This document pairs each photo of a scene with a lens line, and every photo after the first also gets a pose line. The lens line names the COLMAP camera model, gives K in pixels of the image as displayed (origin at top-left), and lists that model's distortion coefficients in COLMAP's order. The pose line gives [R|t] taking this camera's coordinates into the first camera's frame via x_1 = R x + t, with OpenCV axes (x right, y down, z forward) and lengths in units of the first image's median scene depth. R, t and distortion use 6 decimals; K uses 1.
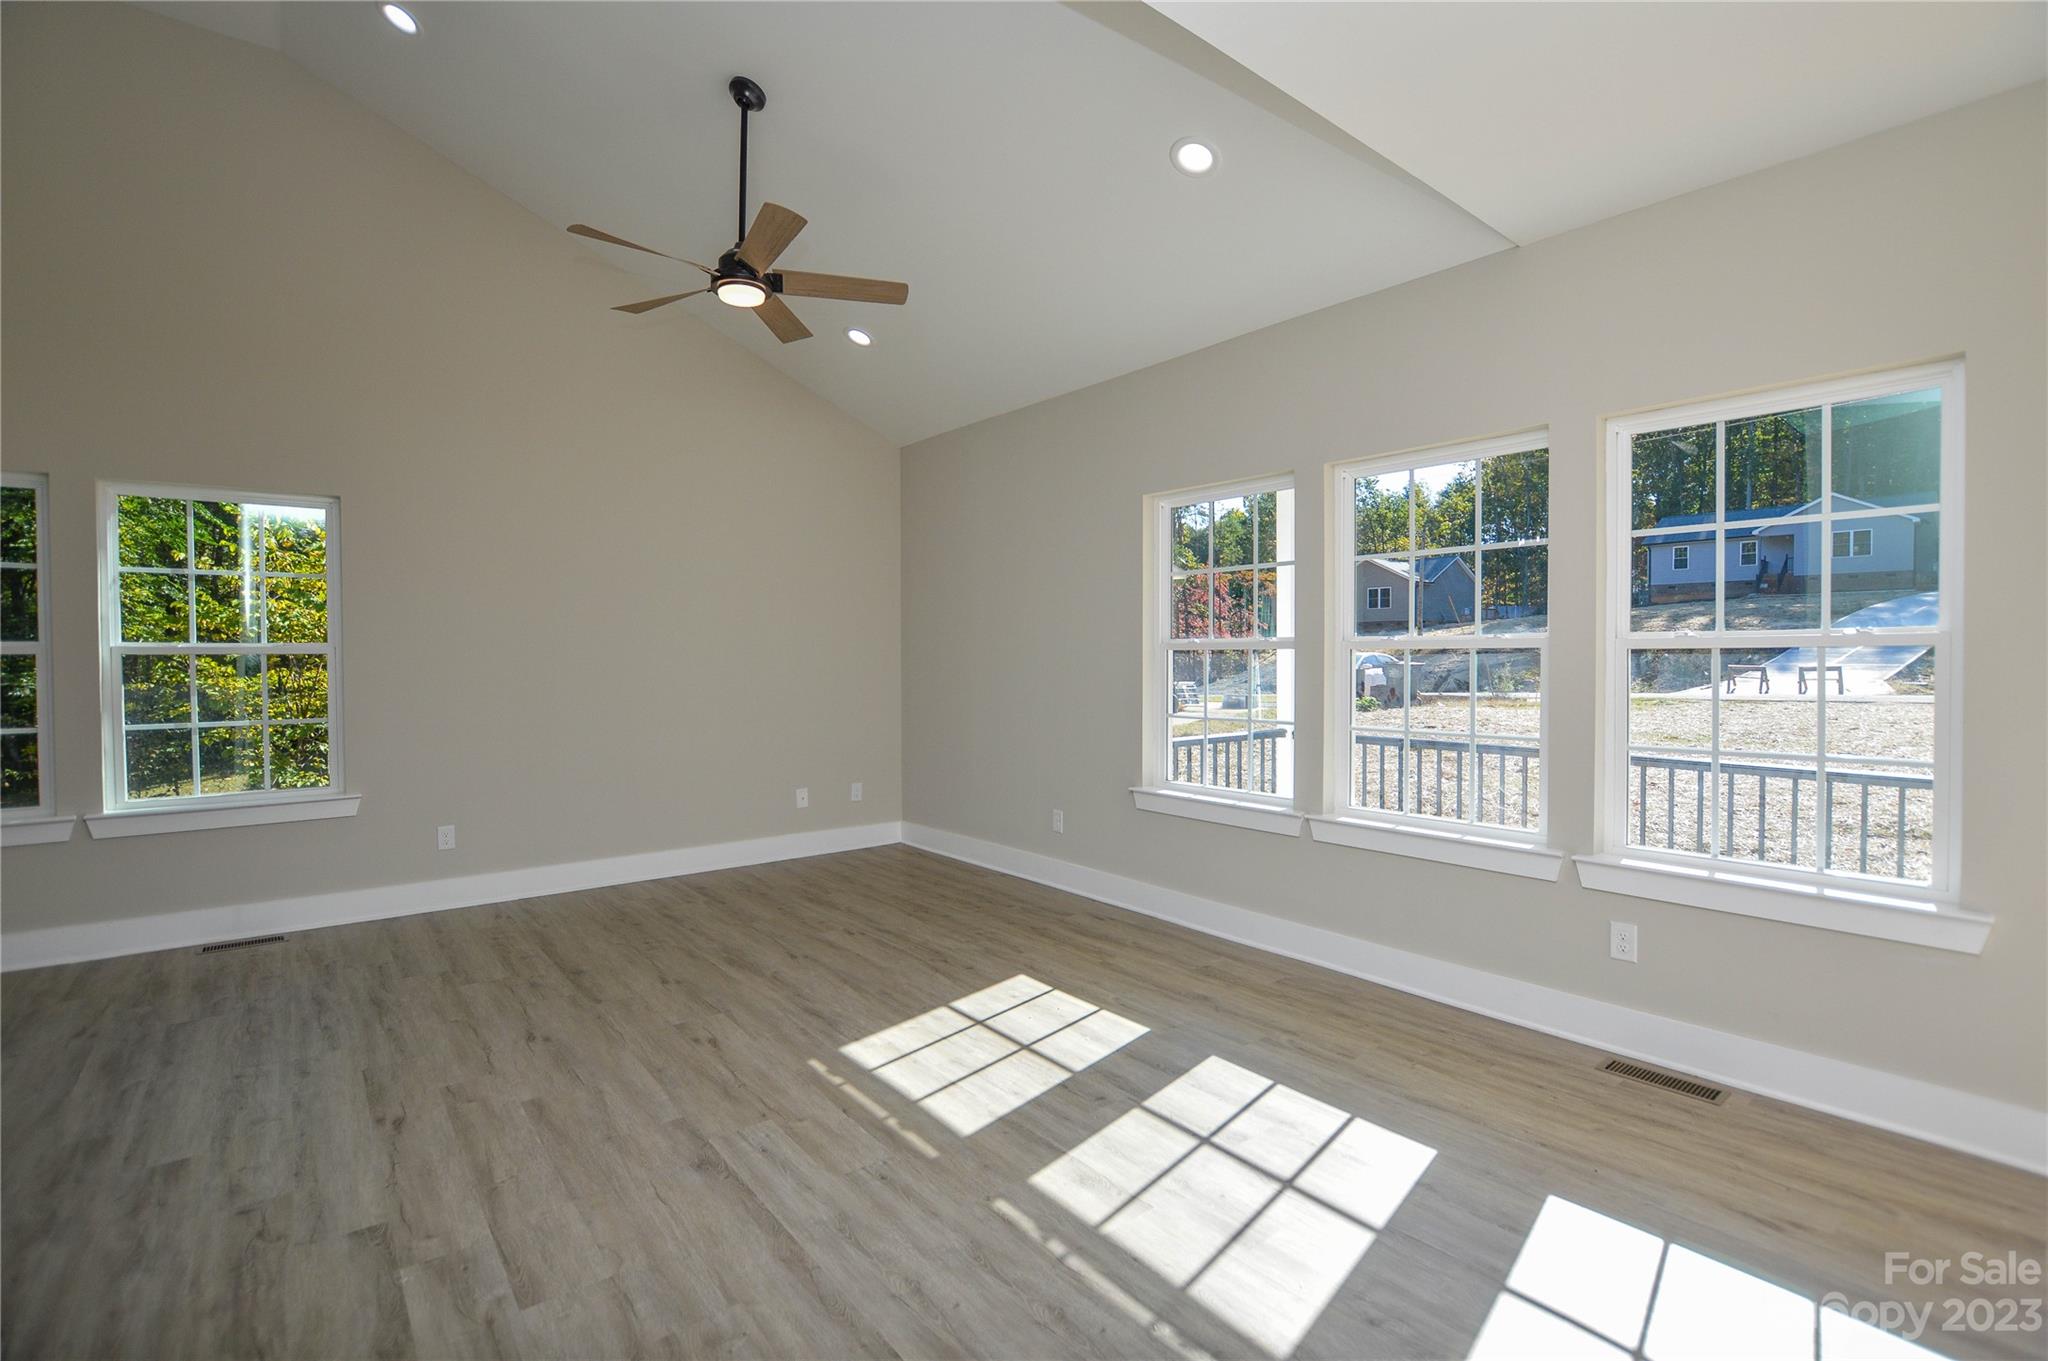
lens RADIAL K [[920.5, 0, 1015.2], [0, 920.5, 674.5], [0, 0, 1]] dist [-0.027032, 0.000119]
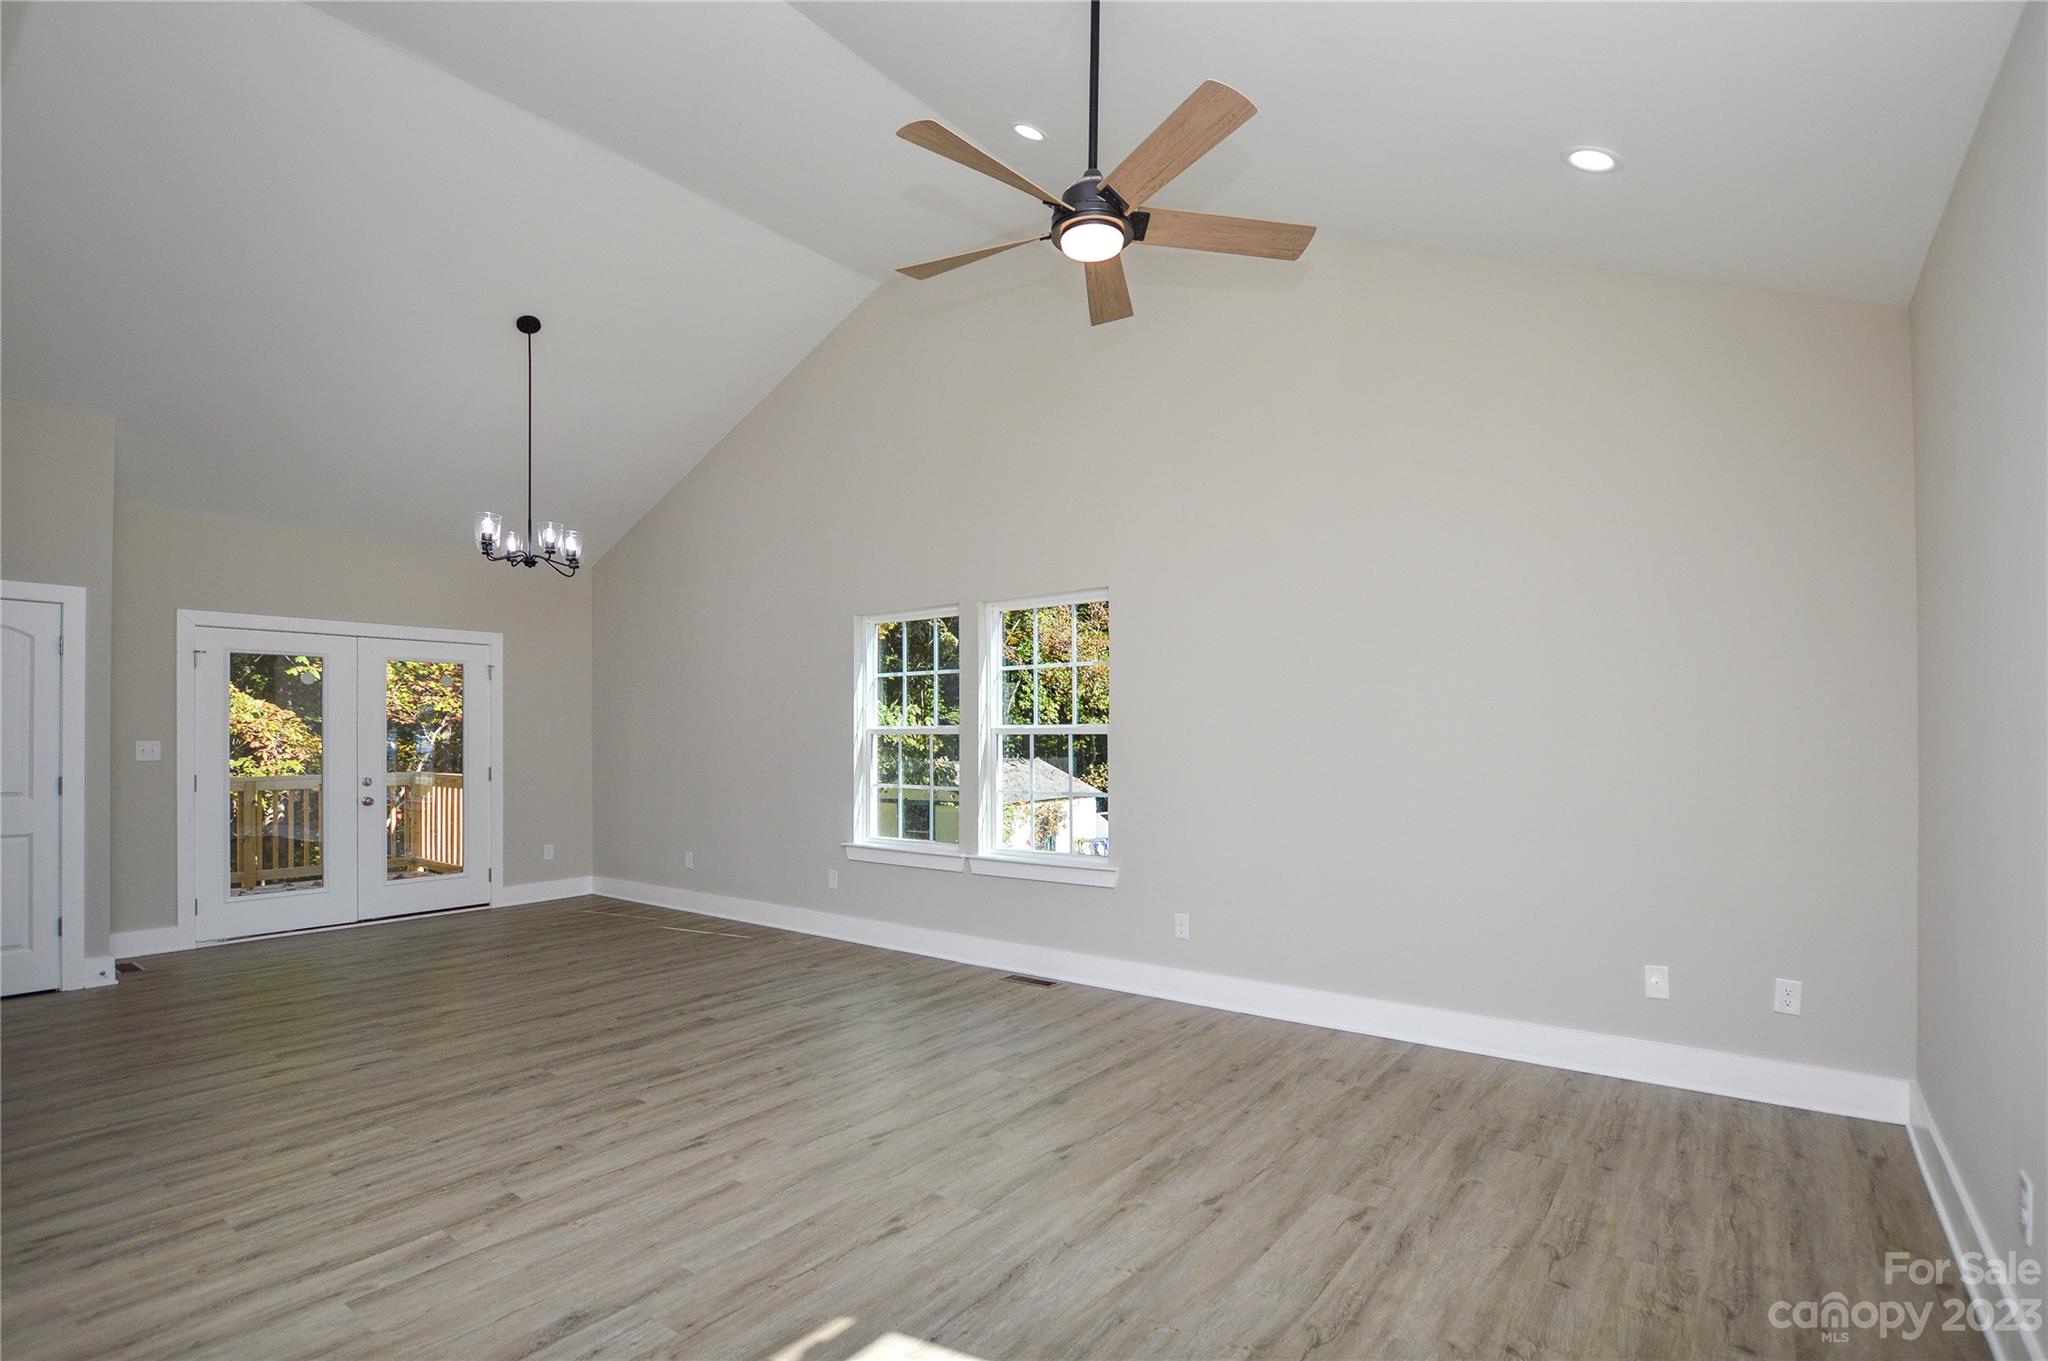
lens RADIAL K [[978.8, 0, 1024.5], [0, 978.8, 736.7], [0, 0, 1]] dist [-0.034437, 0.000958]
pose [[0.240312, 0.002261, -0.970693, 0.500331], [-0.015748, 0.999875, -0.001569, -0.021206], [0.970568, 0.015663, 0.240317, 0.906421]]
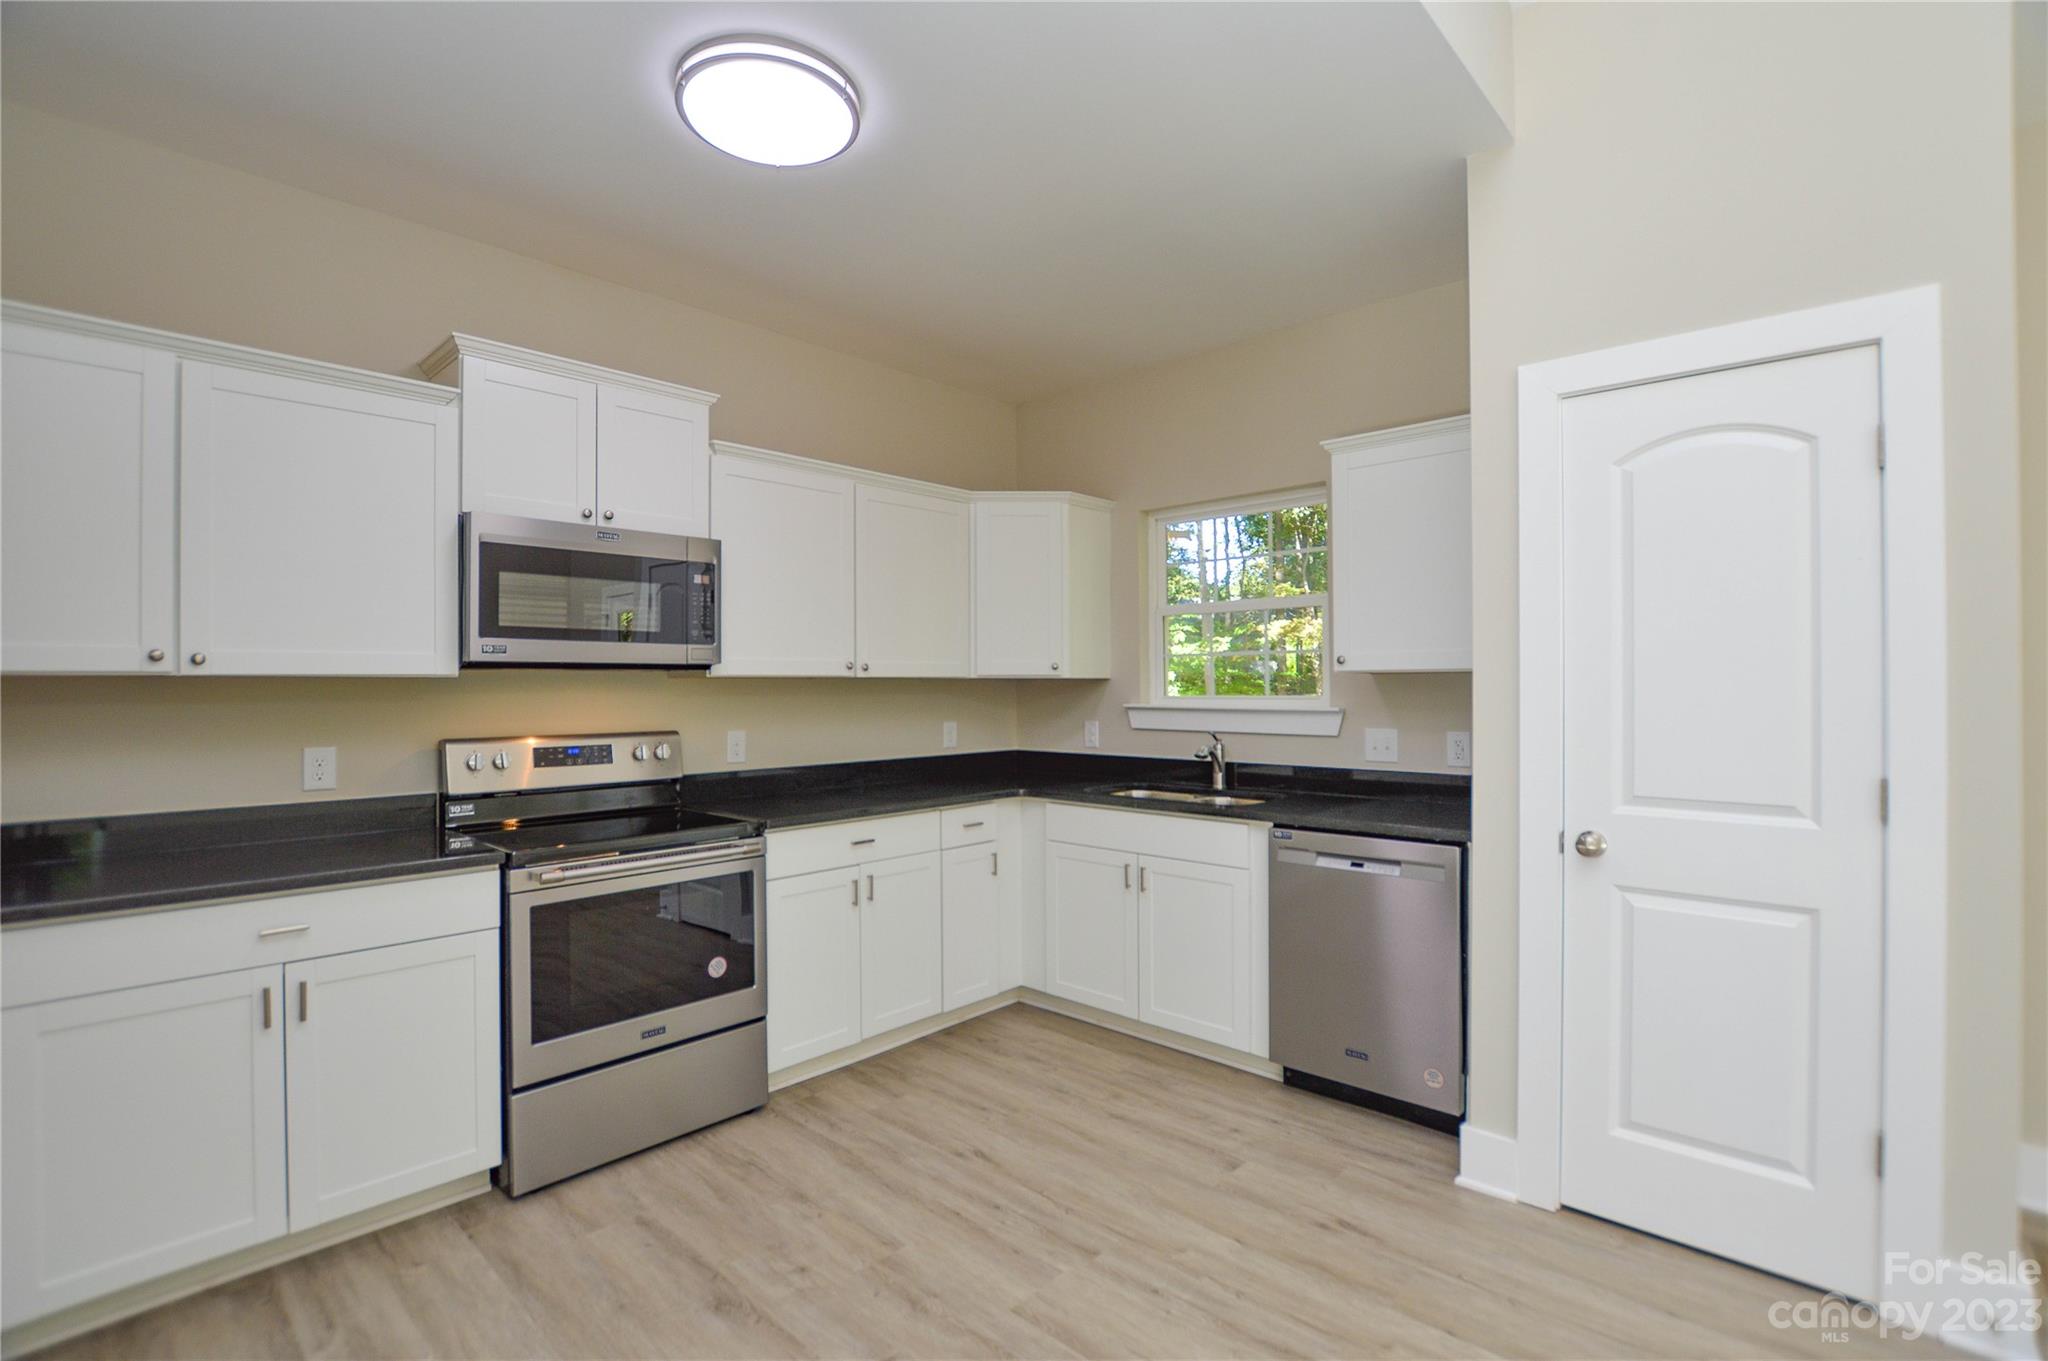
lens RADIAL K [[920.5, 0, 1010.4], [0, 920.5, 676.1], [0, 0, 1]] dist [-0.027032, 0.000119]
pose [[-0.990020, 0.002542, -0.140905, -0.806489], [0.001667, 0.999979, 0.006328, -0.003051], [0.140918, 0.006030, -0.990003, 0.204320]]
